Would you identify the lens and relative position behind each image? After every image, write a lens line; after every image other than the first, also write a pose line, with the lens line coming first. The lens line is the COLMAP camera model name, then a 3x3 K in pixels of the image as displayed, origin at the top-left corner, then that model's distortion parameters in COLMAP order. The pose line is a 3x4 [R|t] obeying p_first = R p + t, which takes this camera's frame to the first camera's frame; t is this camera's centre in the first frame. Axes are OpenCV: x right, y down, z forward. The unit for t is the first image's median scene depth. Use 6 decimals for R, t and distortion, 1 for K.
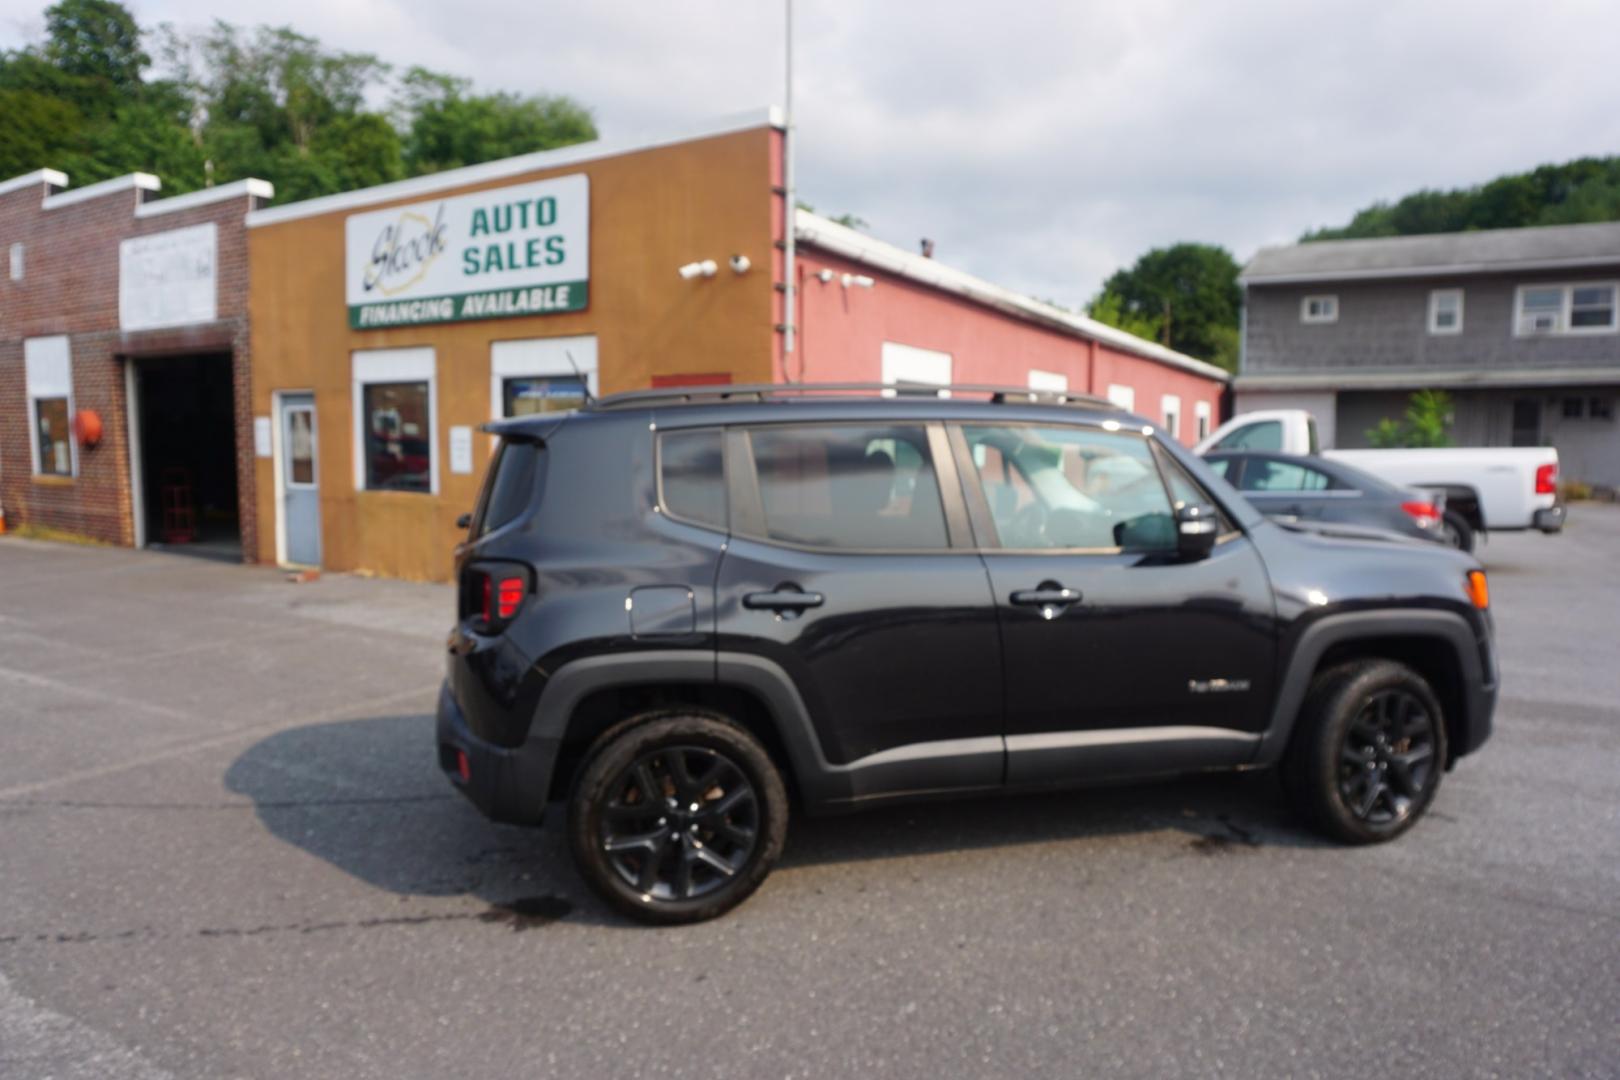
lens RADIAL K [[1096.1, 0, 805.2], [0, 1096.1, 537.9], [0, 0, 1]] dist [-0.059356, 0.041922]
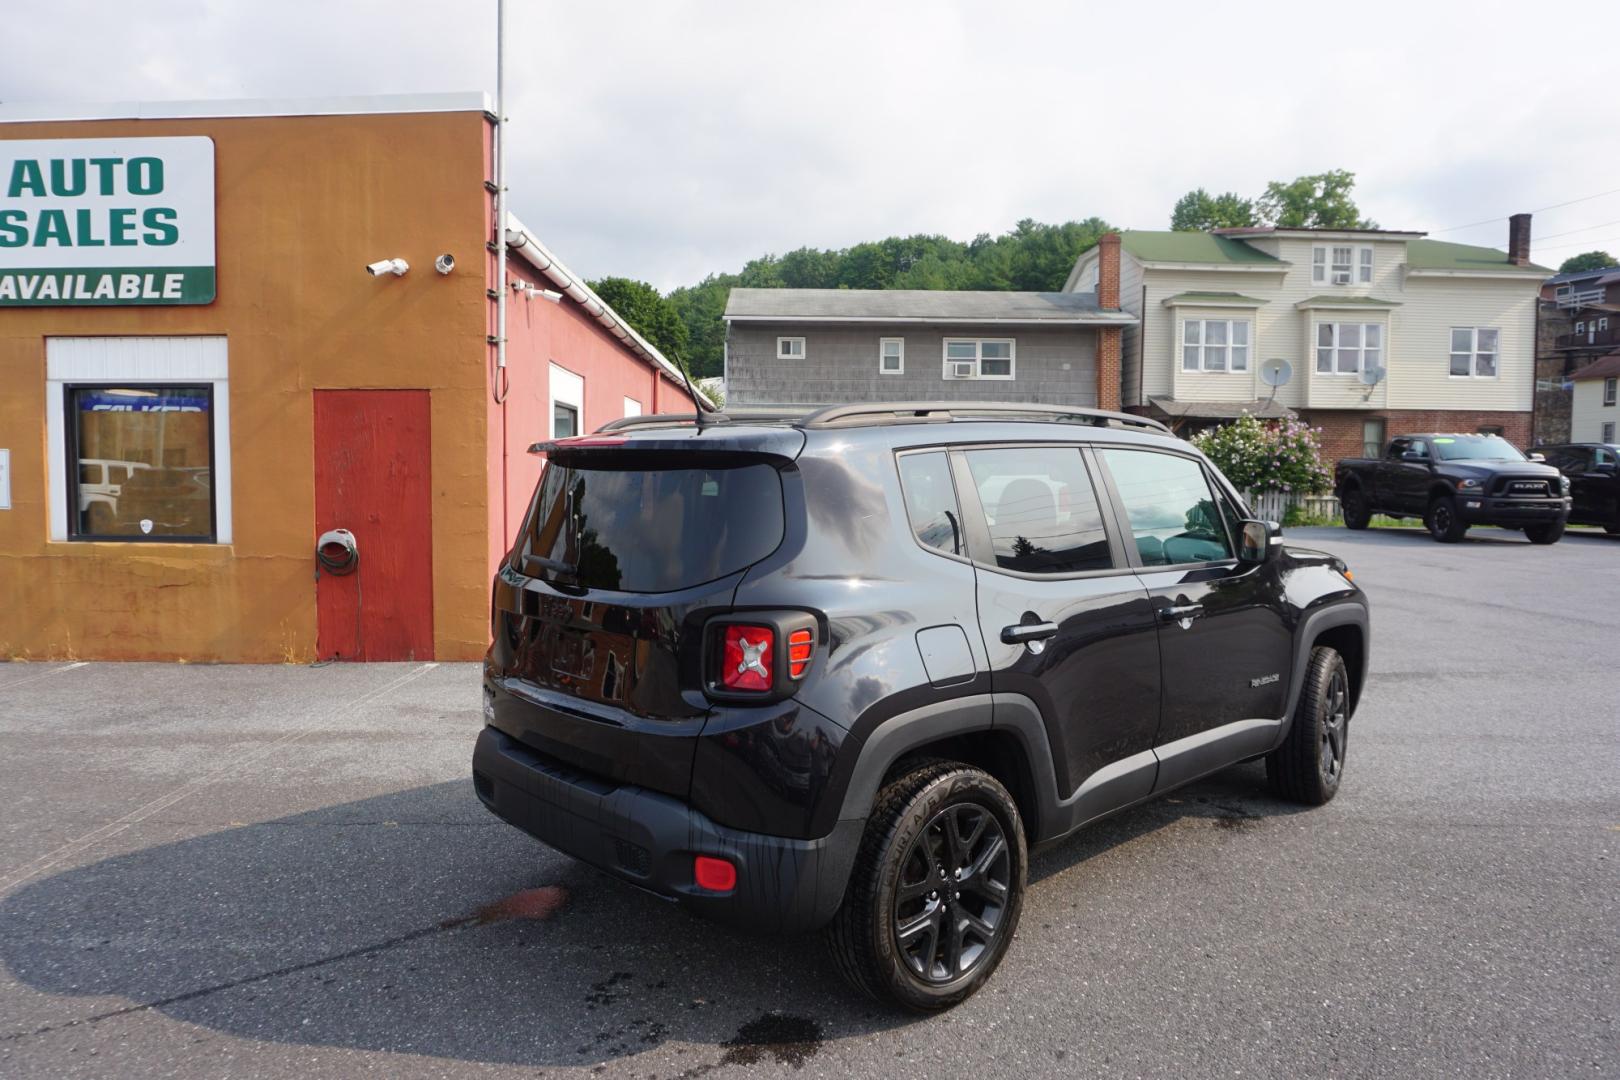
lens RADIAL K [[1093.5, 0, 807.0], [0, 1093.5, 537.4], [0, 0, 1]] dist [-0.048364, 0.031077]
pose [[0.865513, -0.031955, 0.499865, -0.219832], [0.044984, 0.998889, -0.014034, -0.006461], [-0.498862, 0.034632, 0.865989, 0.096184]]
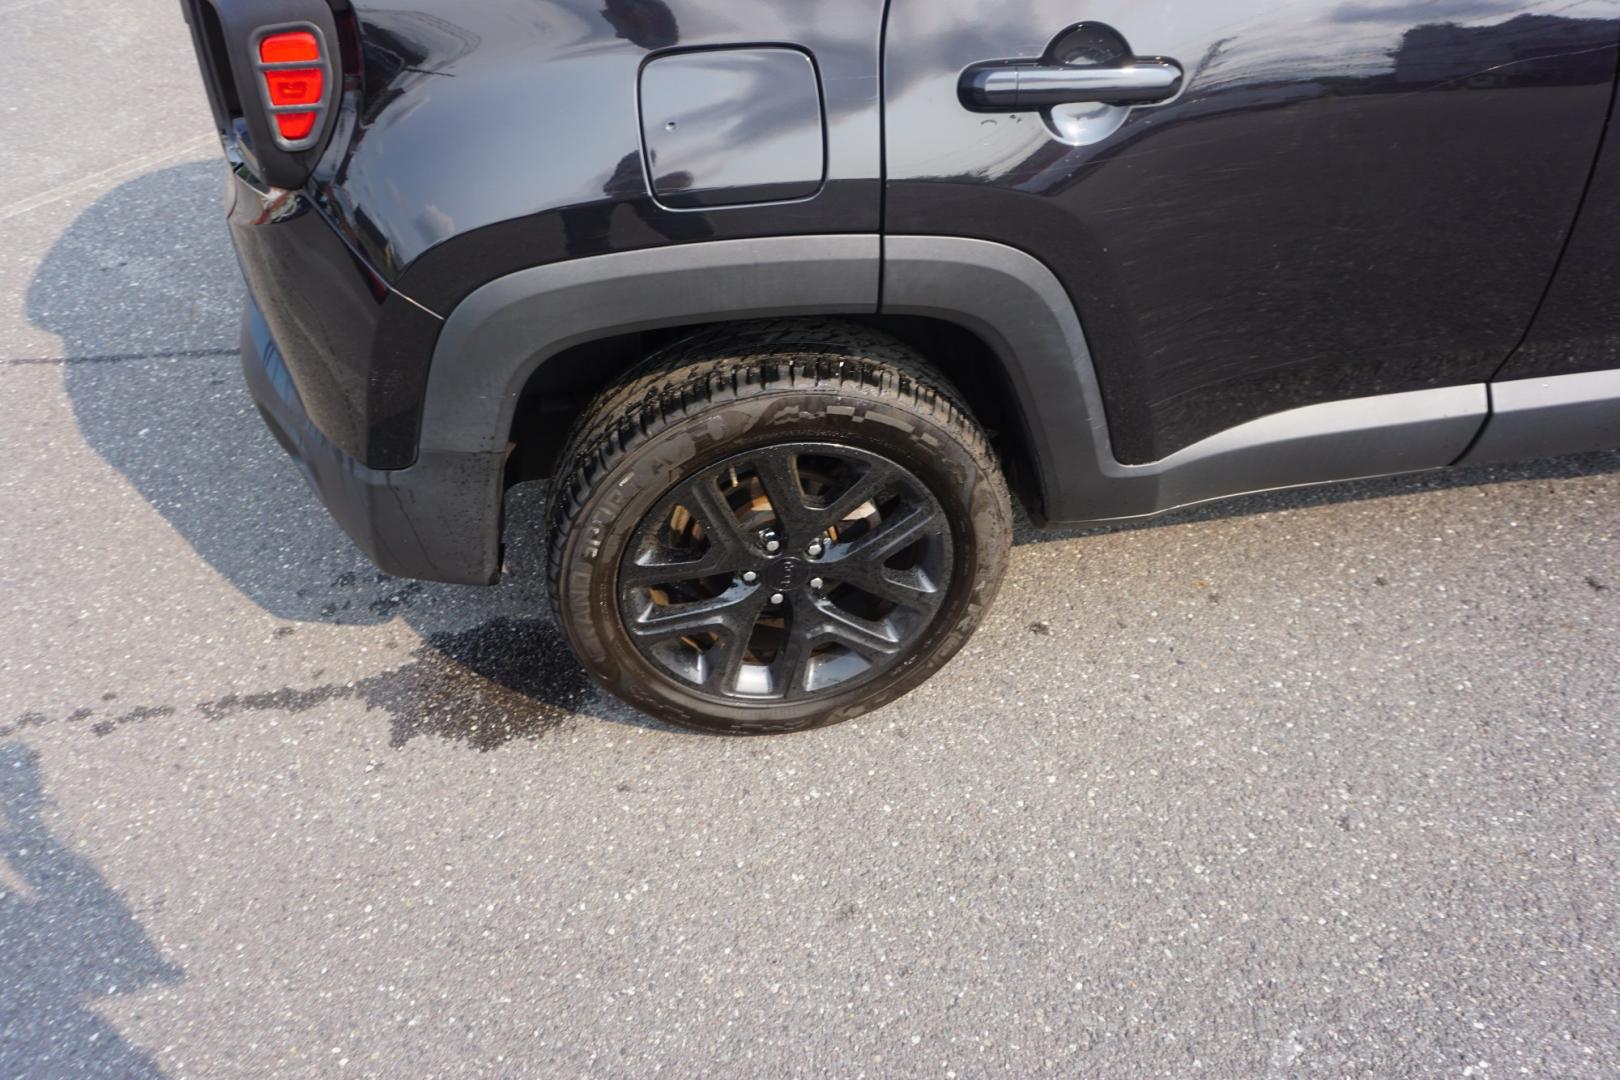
lens RADIAL K [[1093.5, 0, 807.0], [0, 1093.5, 537.4], [0, 0, 1]] dist [-0.048364, 0.031077]
pose [[0.999117, 0.019636, -0.037150, -0.030426], [0.005374, 0.817129, 0.576430, -0.008283], [0.041675, -0.576121, 0.816301, 0.212354]]
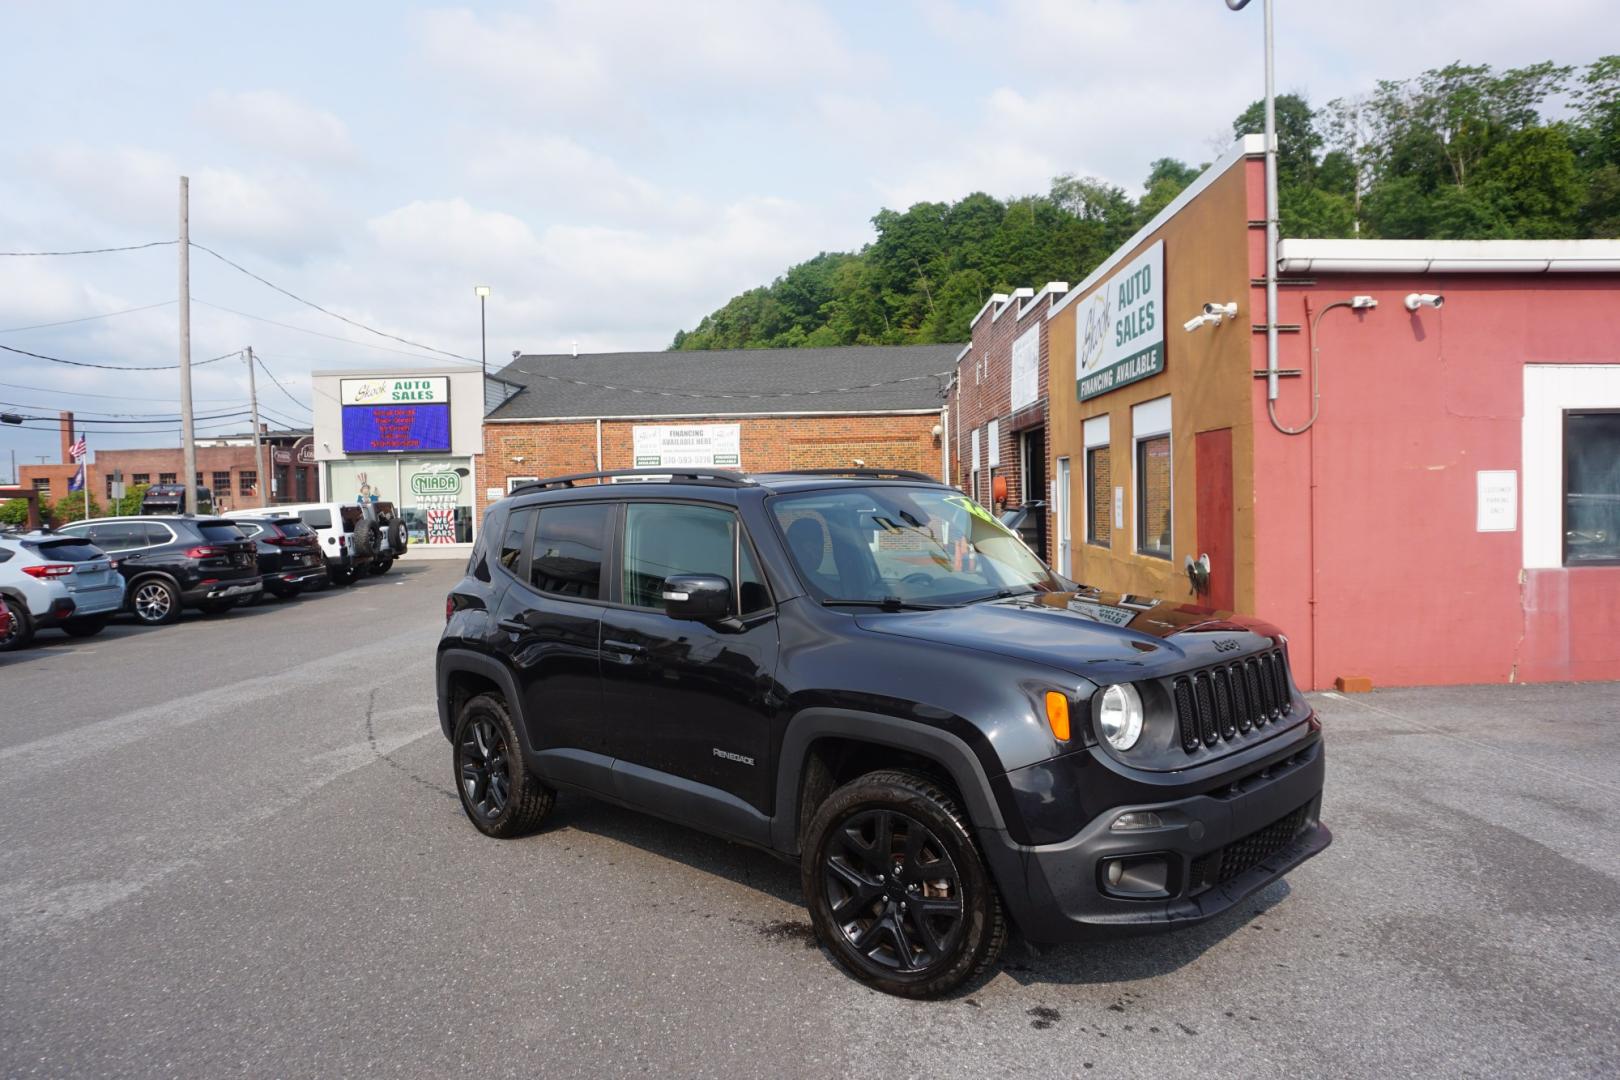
lens RADIAL K [[1093.5, 0, 807.0], [0, 1093.5, 537.4], [0, 0, 1]] dist [-0.048364, 0.031077]
pose [[0.520661, 0.016699, -0.853600, 0.478939], [-0.055111, 0.998381, -0.014084, -0.021517], [0.851983, 0.054375, 0.520739, 0.197064]]
